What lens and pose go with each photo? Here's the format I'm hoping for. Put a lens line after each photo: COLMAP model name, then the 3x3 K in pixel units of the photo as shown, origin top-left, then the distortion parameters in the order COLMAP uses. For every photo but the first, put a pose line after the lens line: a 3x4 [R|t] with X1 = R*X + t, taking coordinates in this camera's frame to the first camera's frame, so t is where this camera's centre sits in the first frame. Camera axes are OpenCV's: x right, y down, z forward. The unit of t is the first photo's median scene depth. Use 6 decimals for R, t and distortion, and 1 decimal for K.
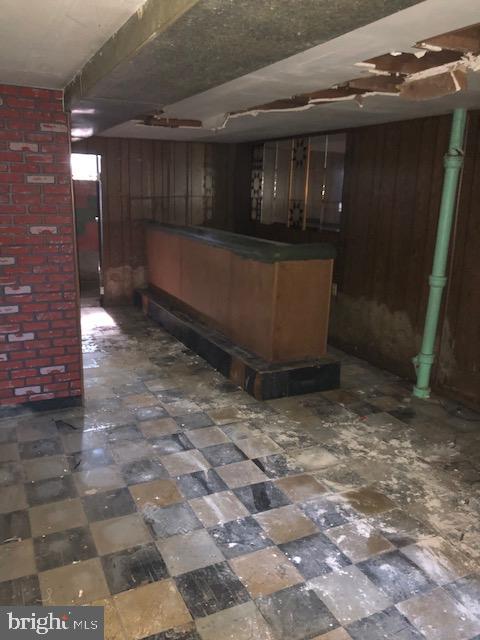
lens RADIAL K [[535.2, 0, 241.4], [0, 535.2, 322.7], [0, 0, 1]] dist [0.031681, -0.027926]
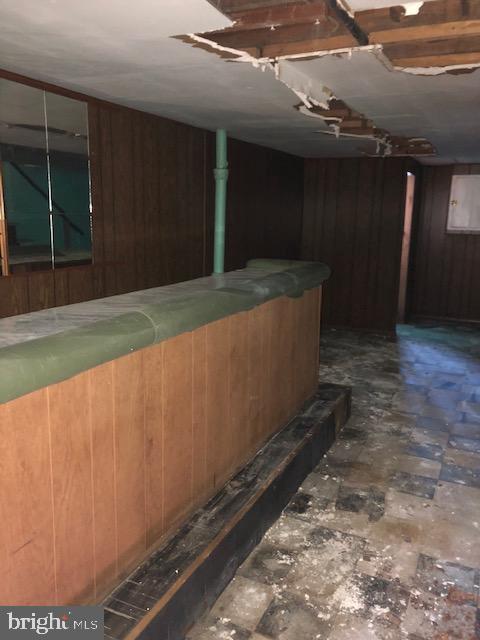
lens RADIAL K [[535.2, 0, 240.9], [0, 535.2, 315.5], [0, 0, 1]] dist [0.031681, -0.027926]
pose [[-0.626920, -0.203105, 0.752143, -0.588455], [0.137643, 0.921359, 0.363526, -0.443721], [-0.766828, 0.331429, -0.549663, 1.743115]]
